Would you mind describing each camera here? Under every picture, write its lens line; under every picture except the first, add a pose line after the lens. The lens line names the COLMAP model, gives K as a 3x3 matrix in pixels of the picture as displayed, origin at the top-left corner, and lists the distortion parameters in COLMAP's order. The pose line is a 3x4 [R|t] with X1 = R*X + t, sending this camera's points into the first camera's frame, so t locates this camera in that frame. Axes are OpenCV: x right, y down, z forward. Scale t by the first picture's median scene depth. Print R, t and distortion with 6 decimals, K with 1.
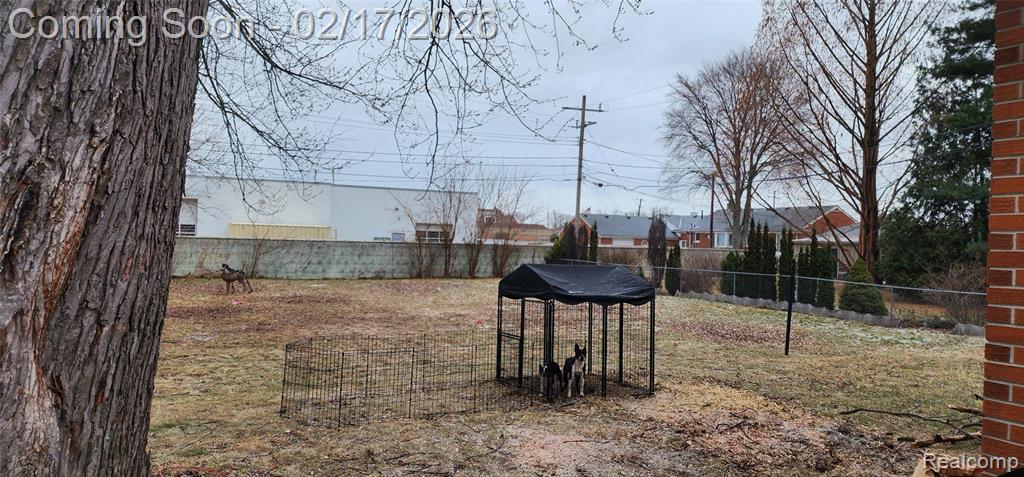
lens RADIAL K [[672.7, 0, 512.0], [0, 672.7, 238.5], [0, 0, 1]] dist [0.042899, -0.001787]
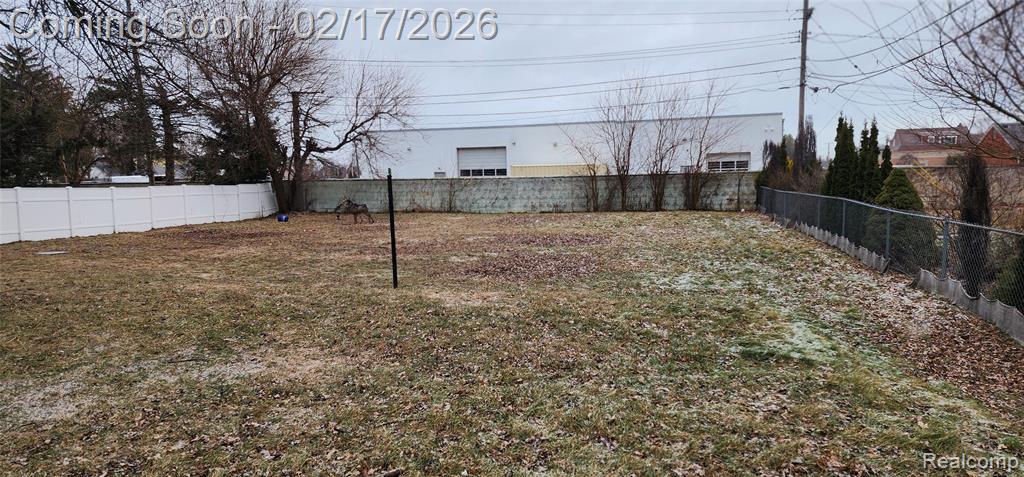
lens RADIAL K [[672.7, 0, 512.0], [0, 672.7, 238.5], [0, 0, 1]] dist [0.042899, -0.001787]
pose [[0.748455, 0.016603, -0.662977, 0.422207], [0.043534, 0.996300, 0.074097, 0.019774], [0.661755, -0.084321, 0.744963, 0.183296]]
